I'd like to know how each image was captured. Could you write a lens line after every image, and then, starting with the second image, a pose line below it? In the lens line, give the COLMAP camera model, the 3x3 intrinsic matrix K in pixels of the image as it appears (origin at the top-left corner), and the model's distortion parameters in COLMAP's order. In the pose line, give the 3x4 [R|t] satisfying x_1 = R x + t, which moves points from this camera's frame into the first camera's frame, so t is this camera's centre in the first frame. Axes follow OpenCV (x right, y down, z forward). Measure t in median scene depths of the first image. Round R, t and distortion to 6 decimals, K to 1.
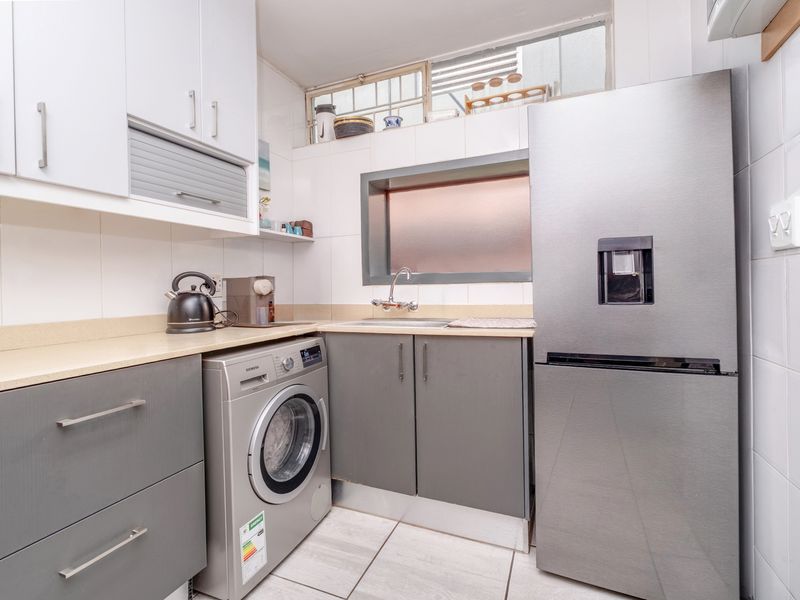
lens RADIAL K [[376.7, 0, 400.1], [0, 376.7, 287.5], [0, 0, 1]] dist [-0.001897, -0.000011]
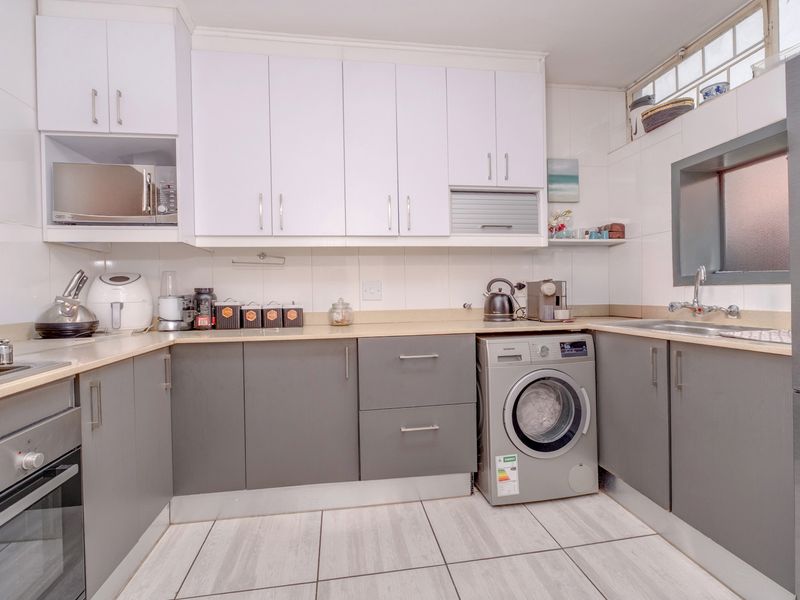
lens RADIAL K [[422.4, 0, 432.1], [0, 422.4, 296.0], [0, 0, 1]] dist [-0.000836, -0.000574]
pose [[0.543565, 0.013455, -0.839259, 0.595654], [0.006775, 0.999769, 0.020416, -0.009285], [0.839340, -0.016783, 0.543348, -0.059370]]
